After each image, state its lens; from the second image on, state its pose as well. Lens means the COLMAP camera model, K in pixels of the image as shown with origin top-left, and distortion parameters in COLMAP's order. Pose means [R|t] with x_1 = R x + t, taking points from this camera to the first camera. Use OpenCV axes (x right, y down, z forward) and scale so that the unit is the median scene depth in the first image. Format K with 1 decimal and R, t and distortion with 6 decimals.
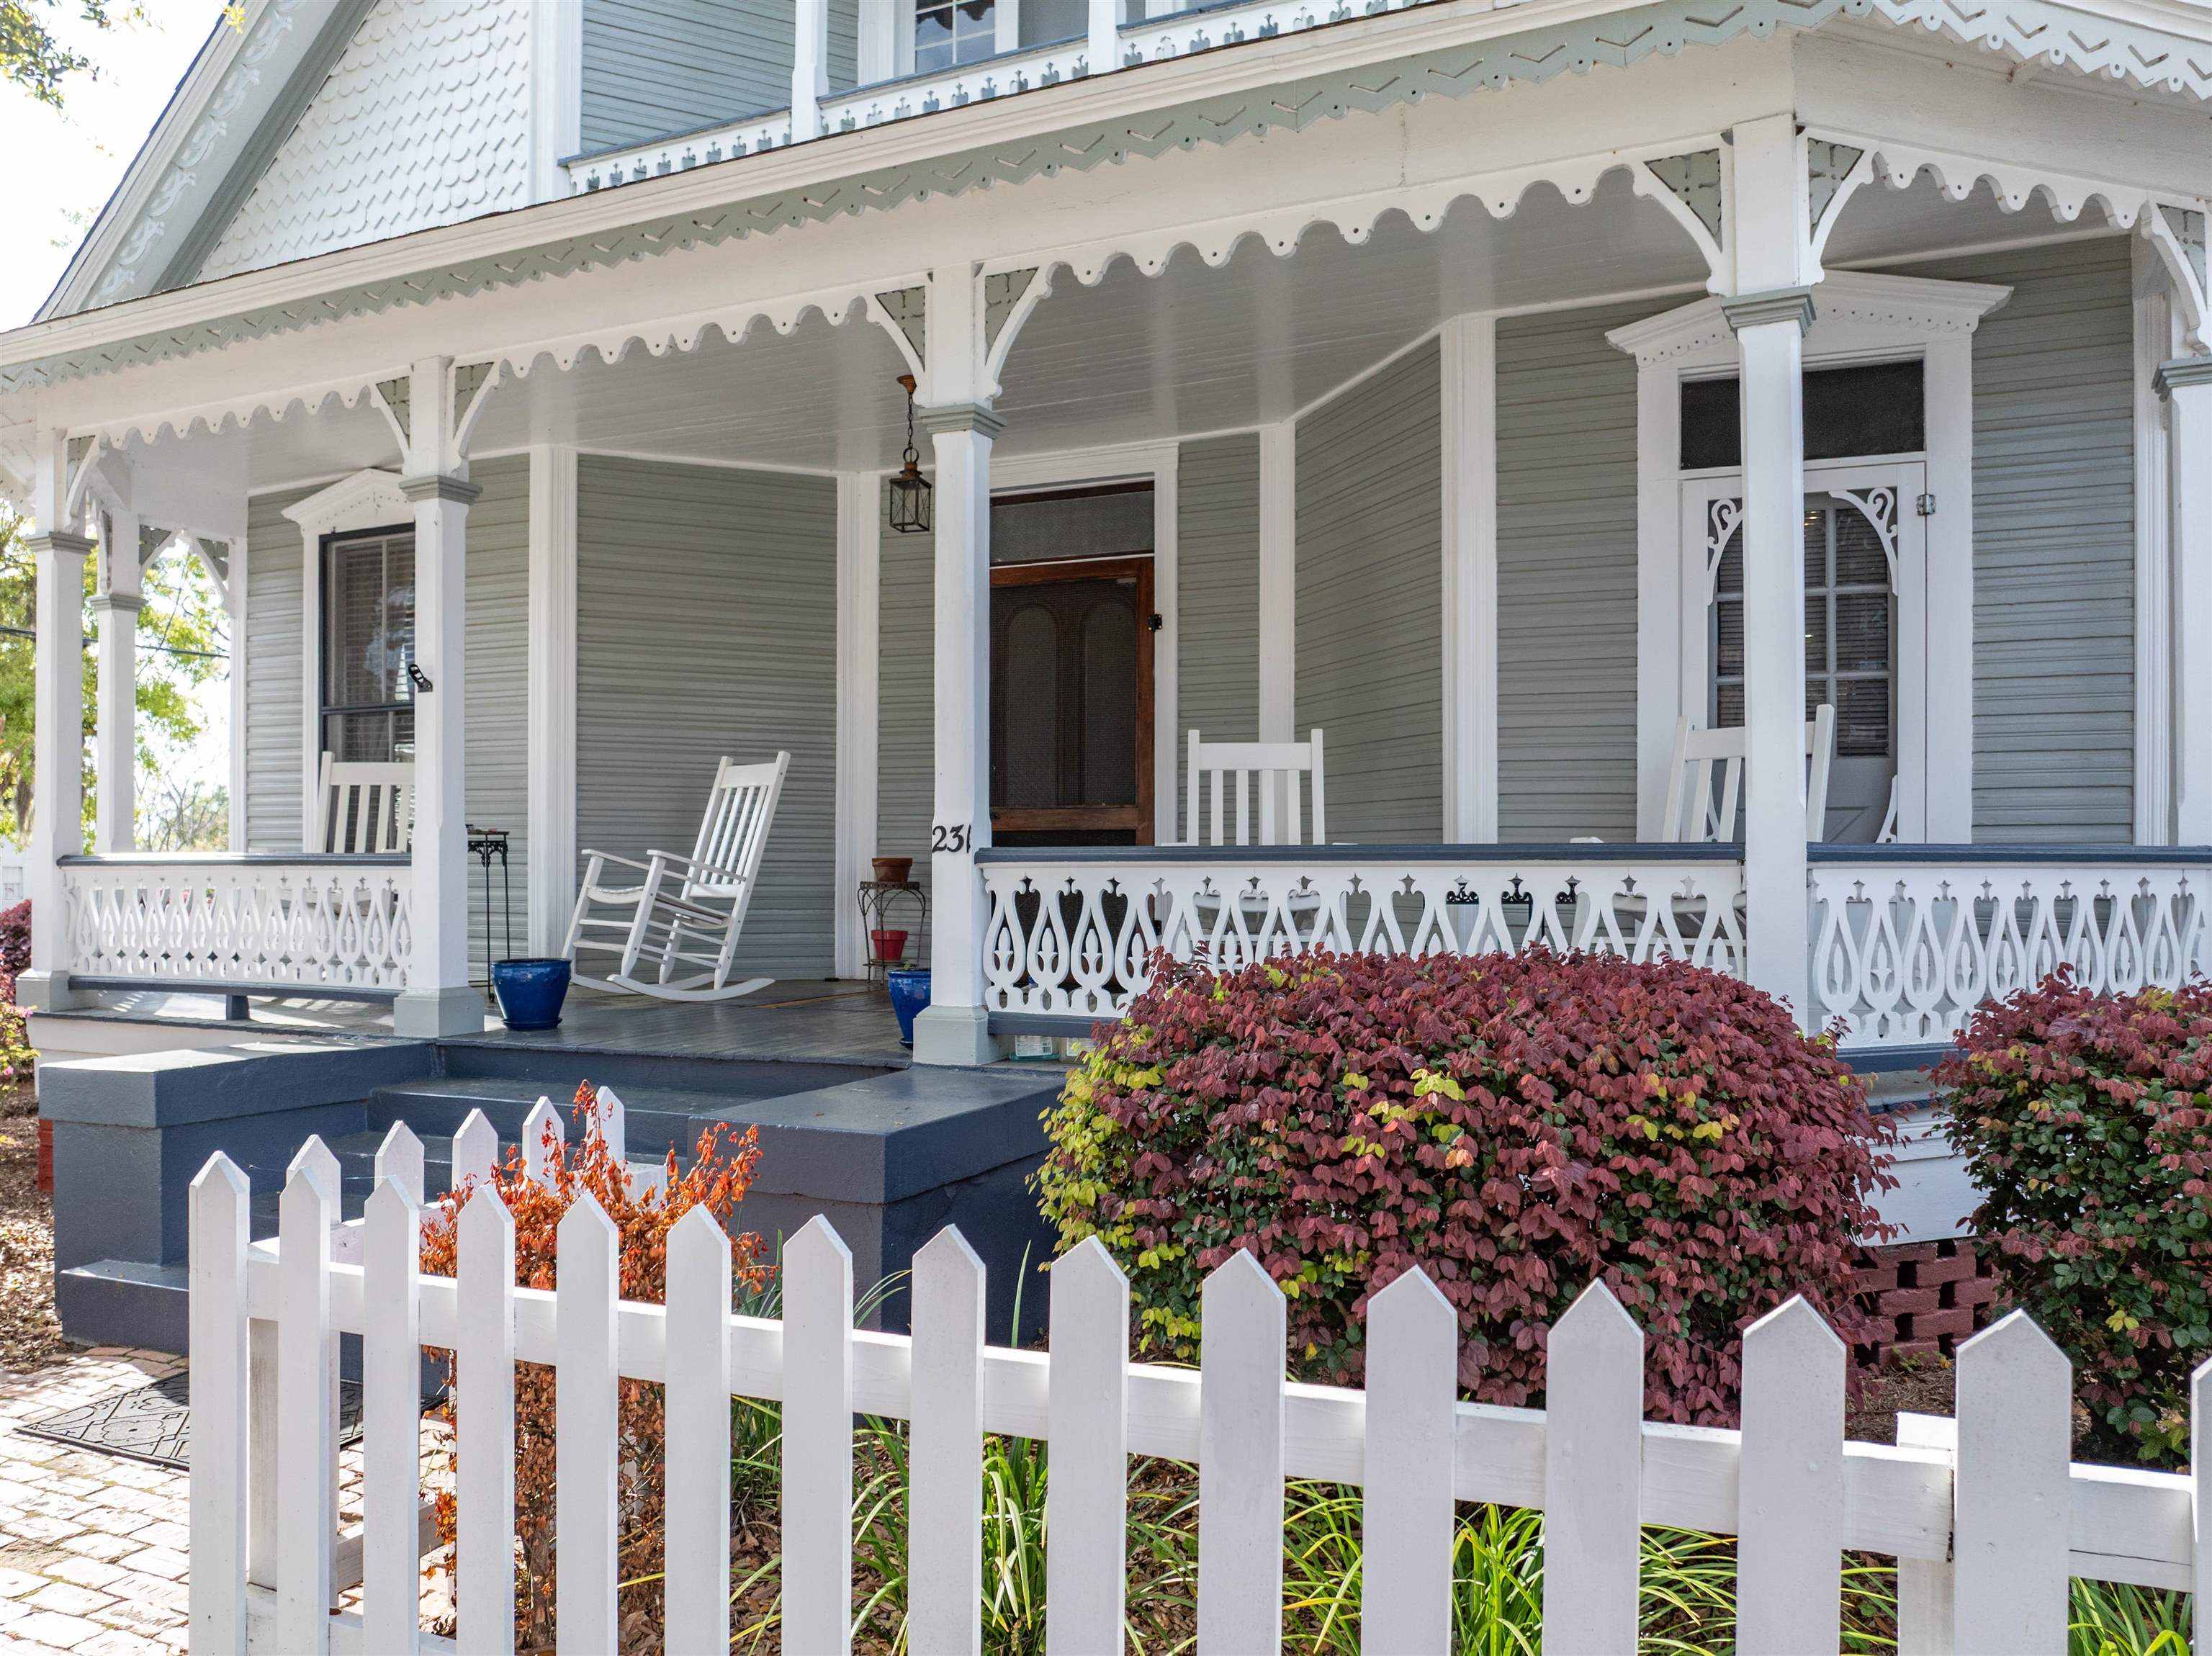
lens RADIAL K [[1577.5, 0, 1113.5], [0, 1577.5, 871.2], [0, 0, 1]] dist [-0.025123, -0.010421]
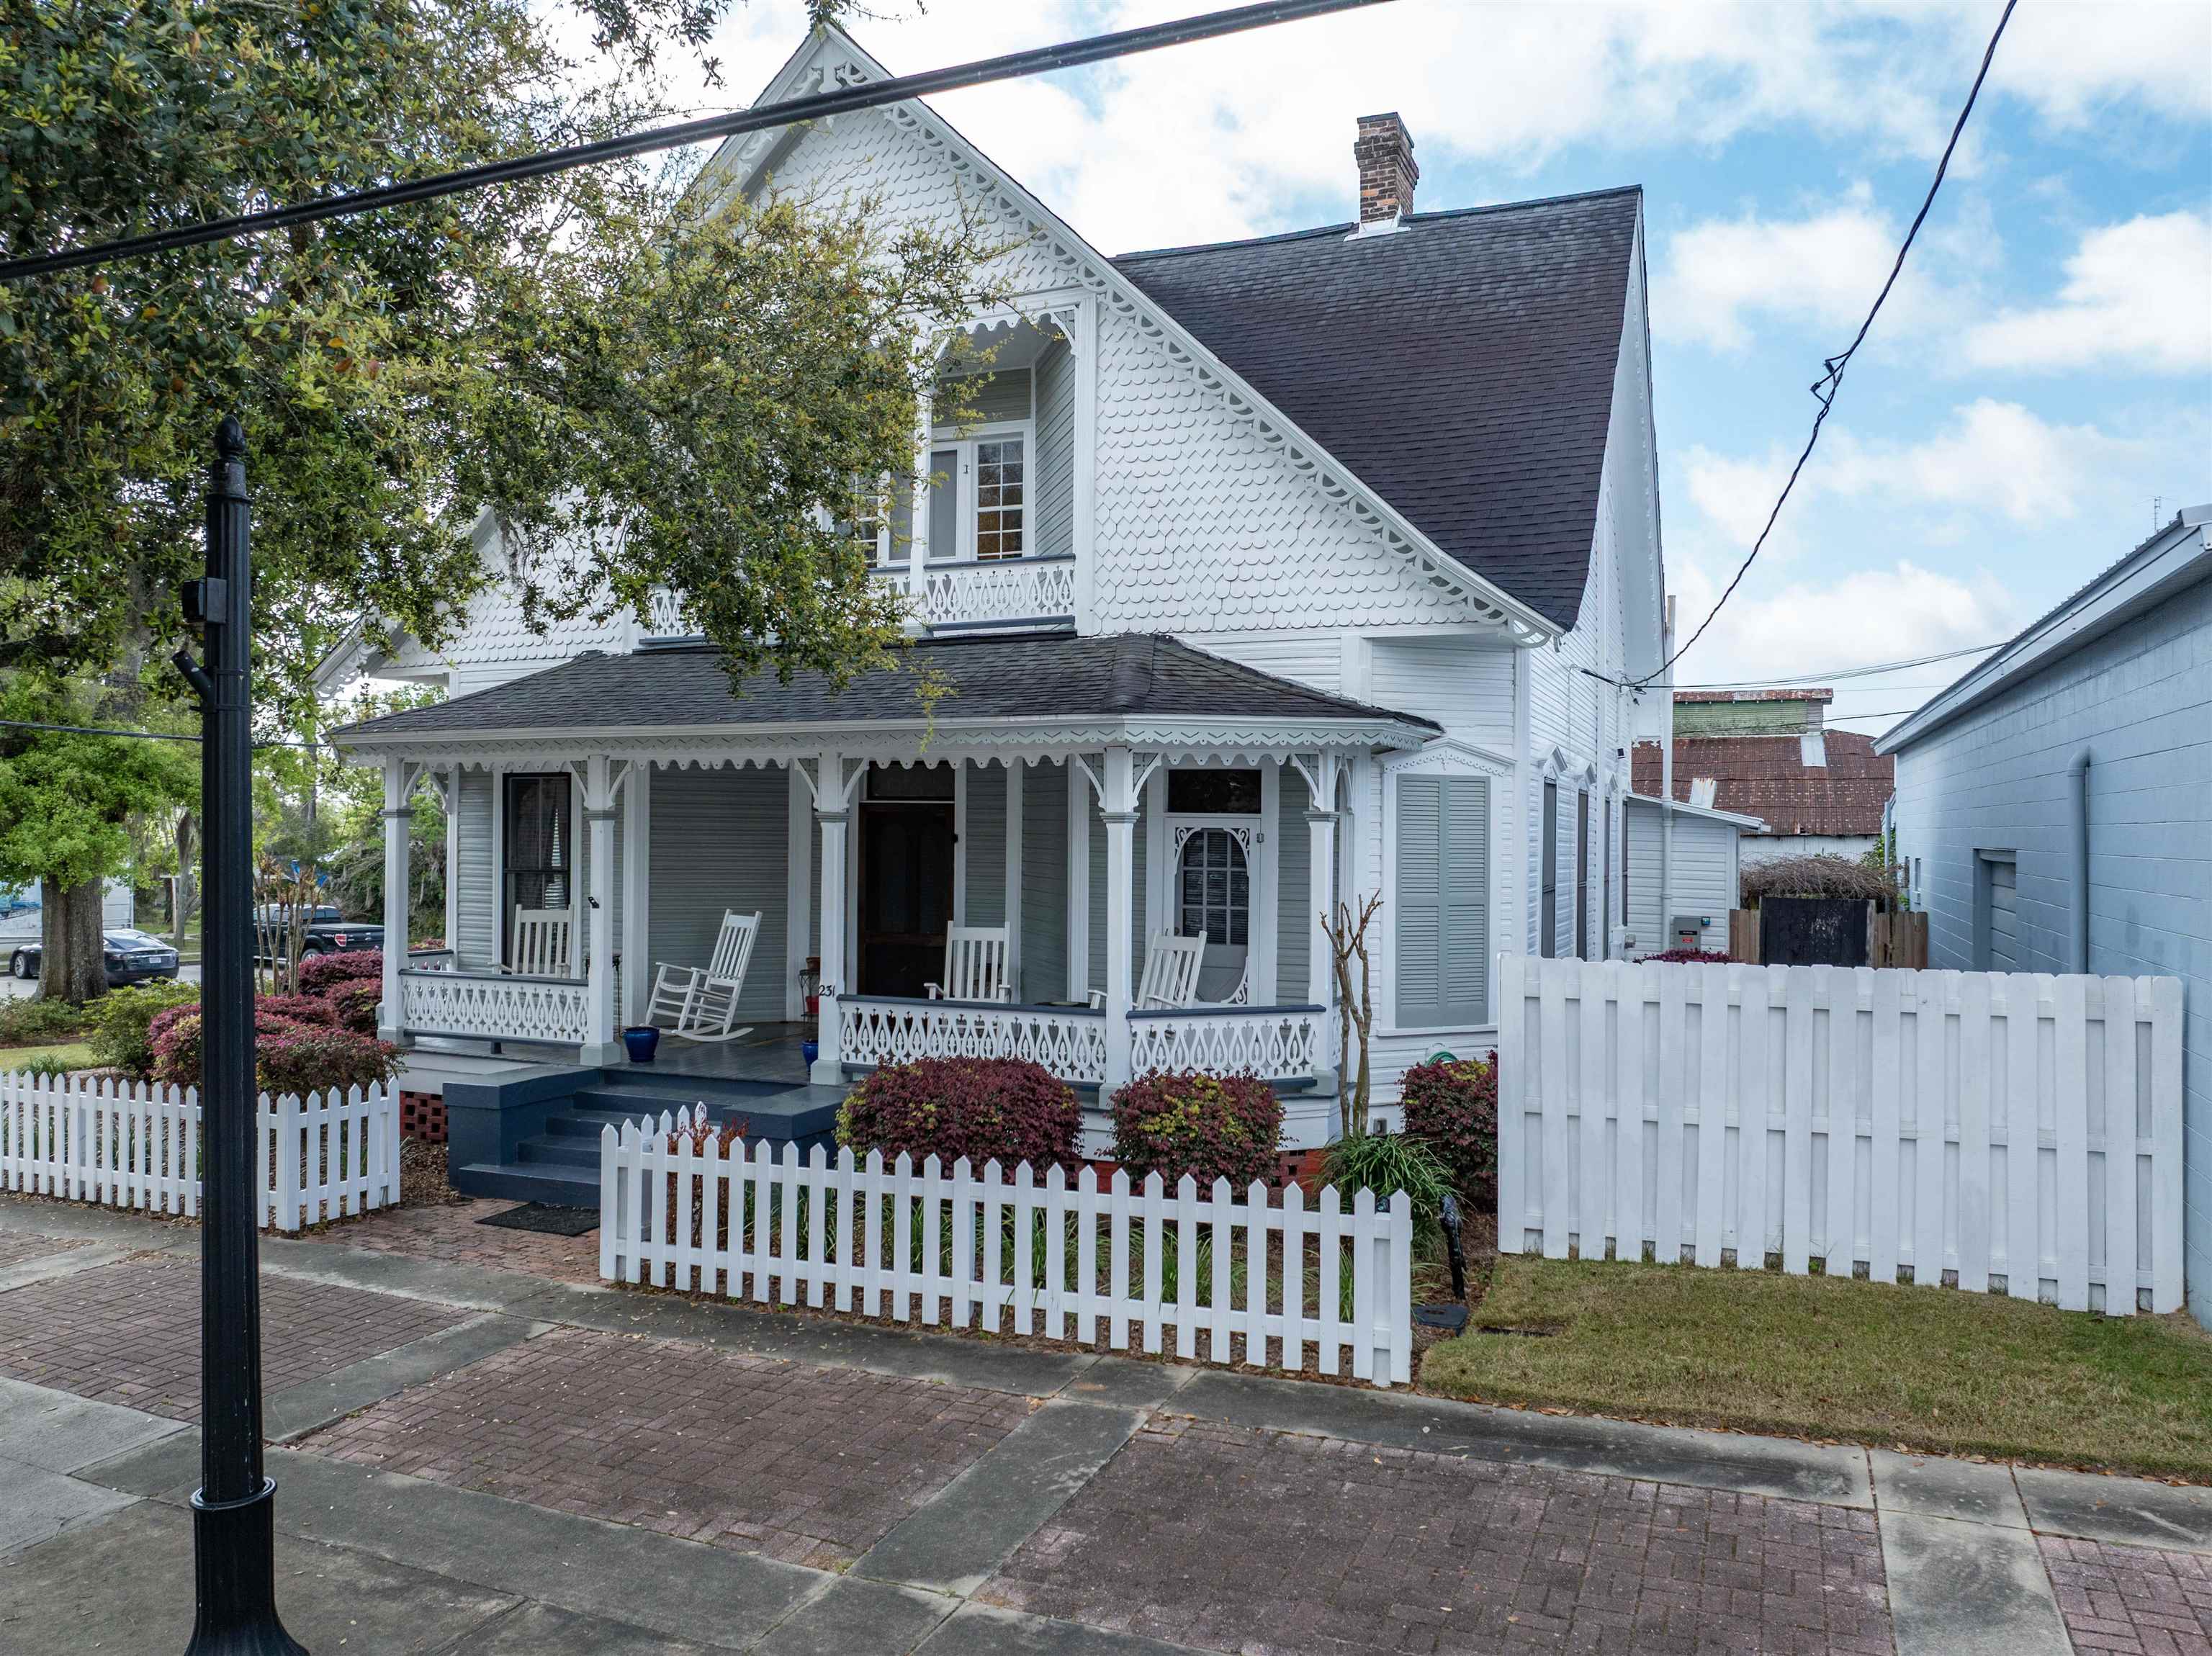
lens RADIAL K [[1568.8, 0, 1110.3], [0, 1568.8, 816.8], [0, 0, 1]] dist [-0.023879, -0.000236]
pose [[0.999894, 0.007437, 0.012510, 0.215059], [-0.007386, 0.999964, -0.004154, -0.201201], [-0.012541, 0.004062, 0.999913, -1.014703]]
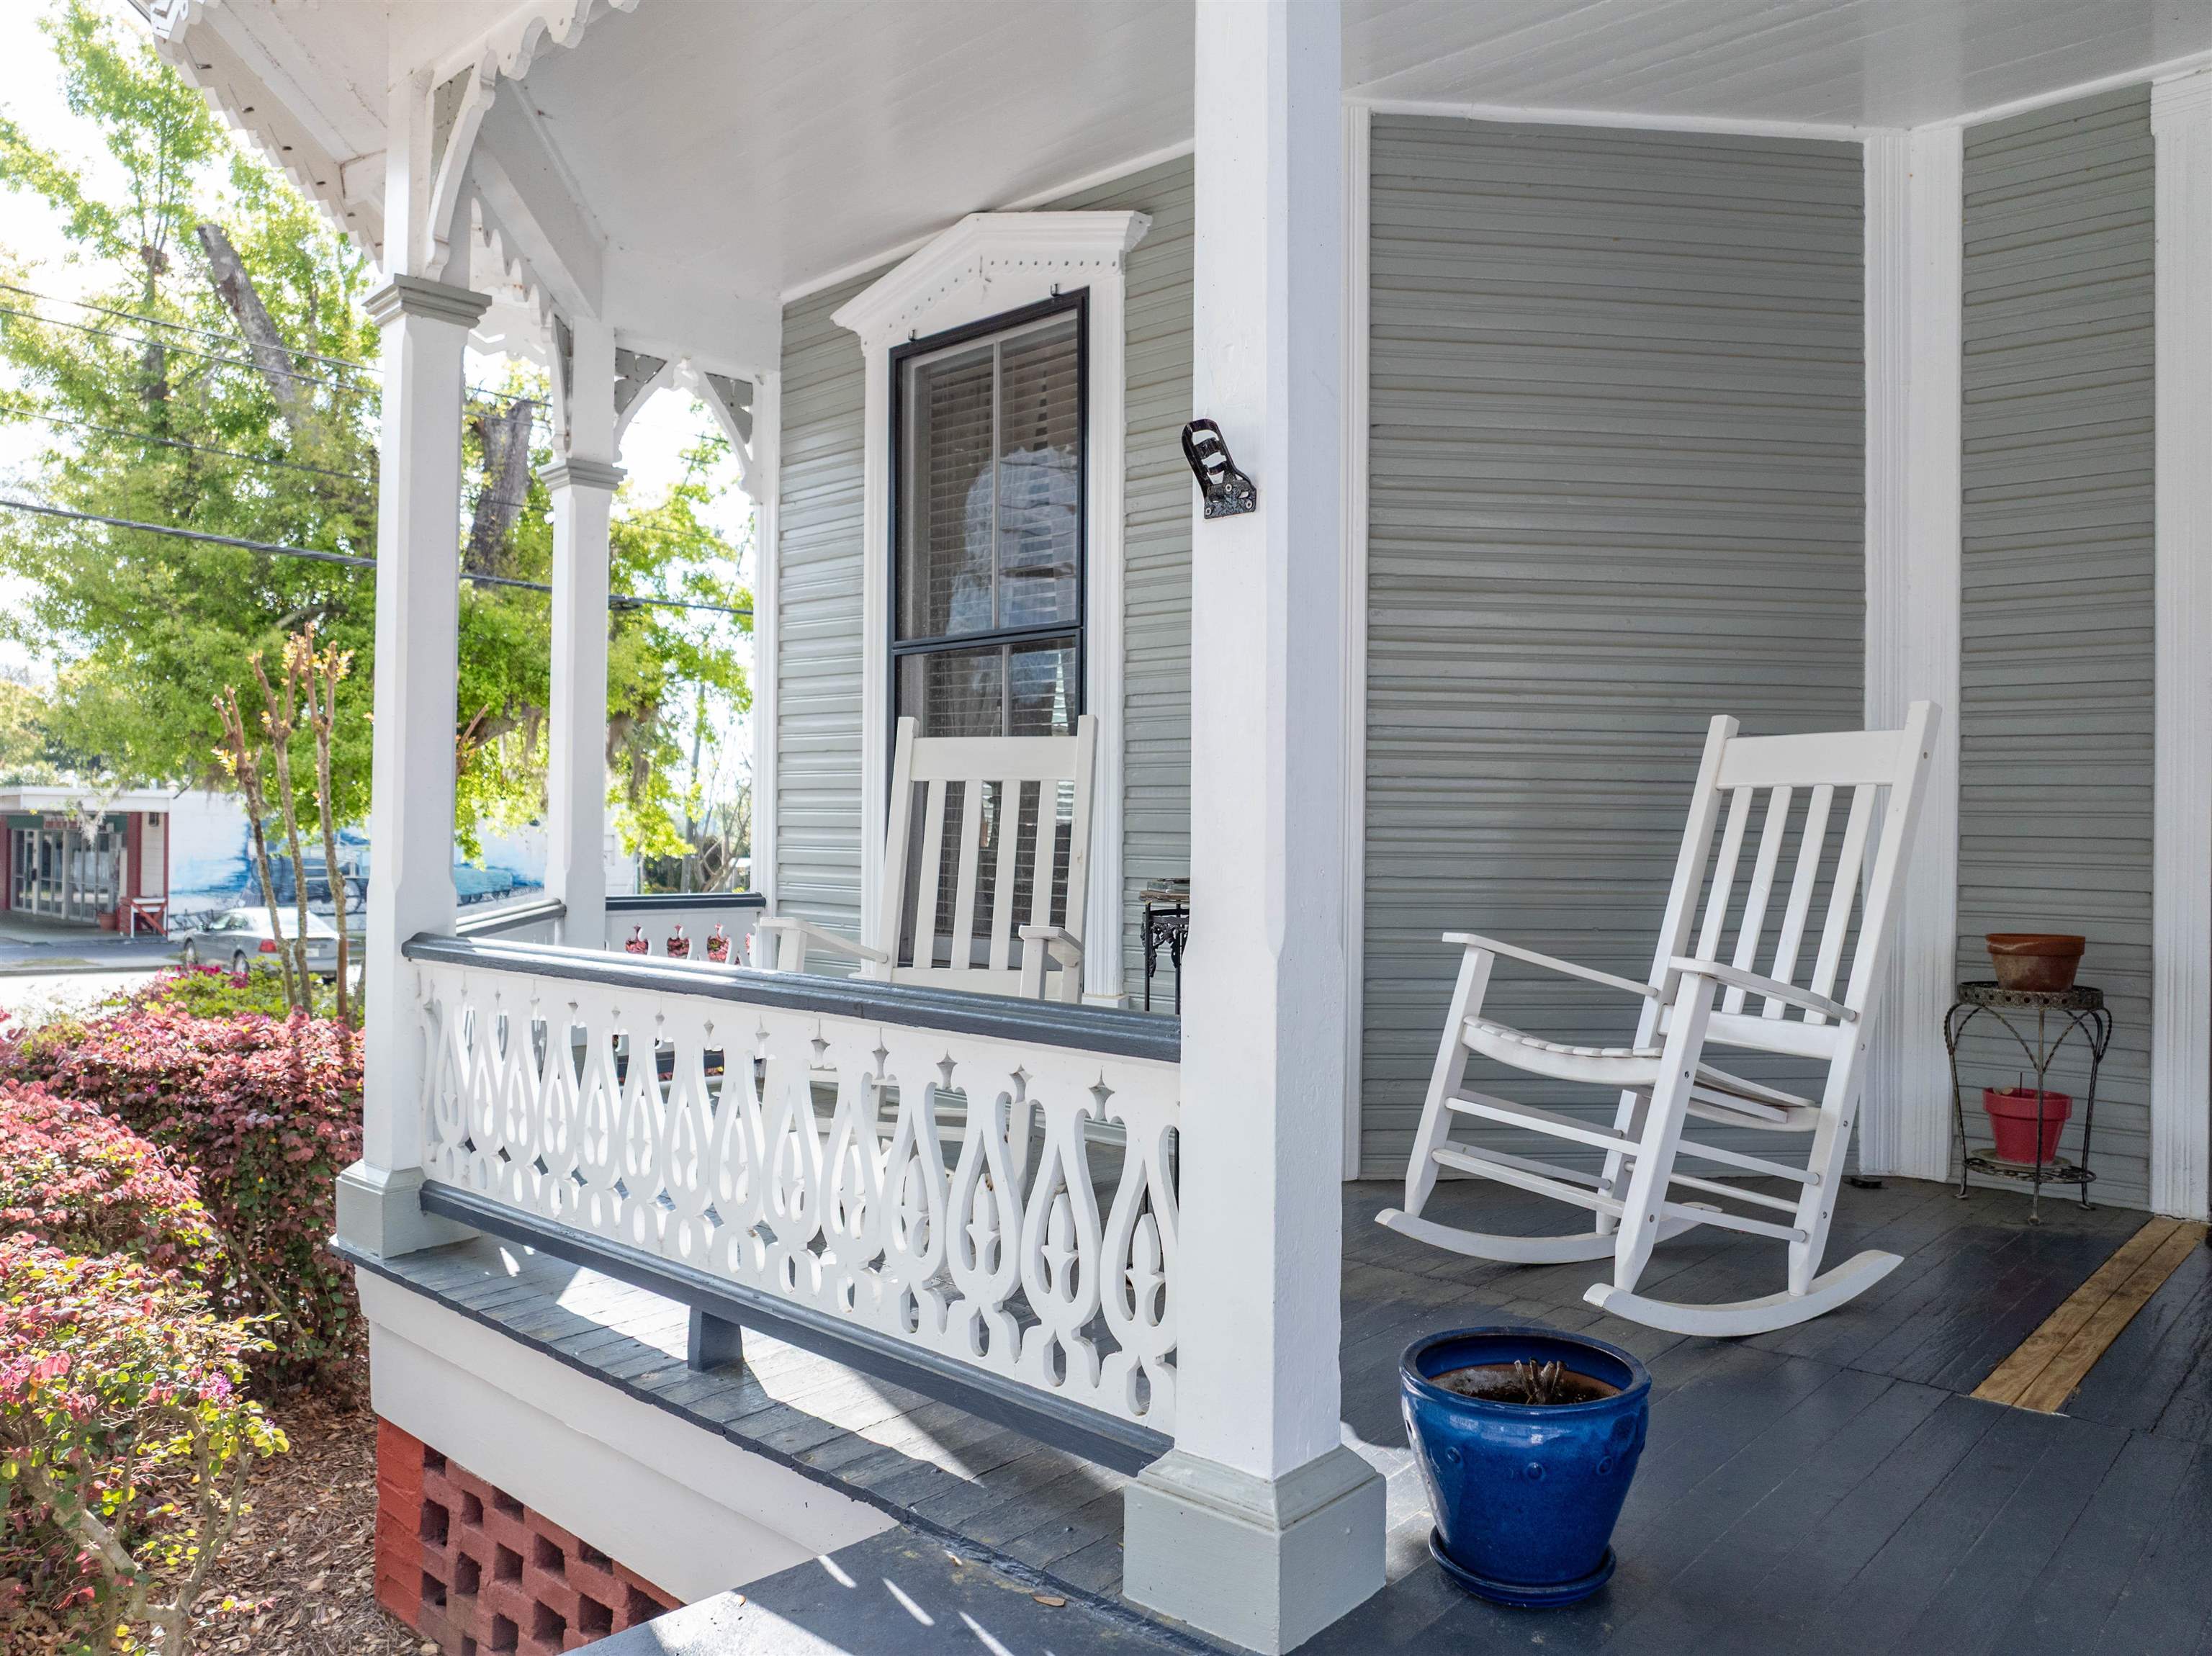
lens RADIAL K [[1549.4, 0, 1106.0], [0, 1549.4, 828.0], [0, 0, 1]] dist [-0.035139, 0.004111]
pose [[0.949697, 0.007231, -0.313087, -0.307526], [-0.008413, 0.999962, -0.002423, -0.042974], [0.313057, 0.004935, 0.949721, 0.590091]]
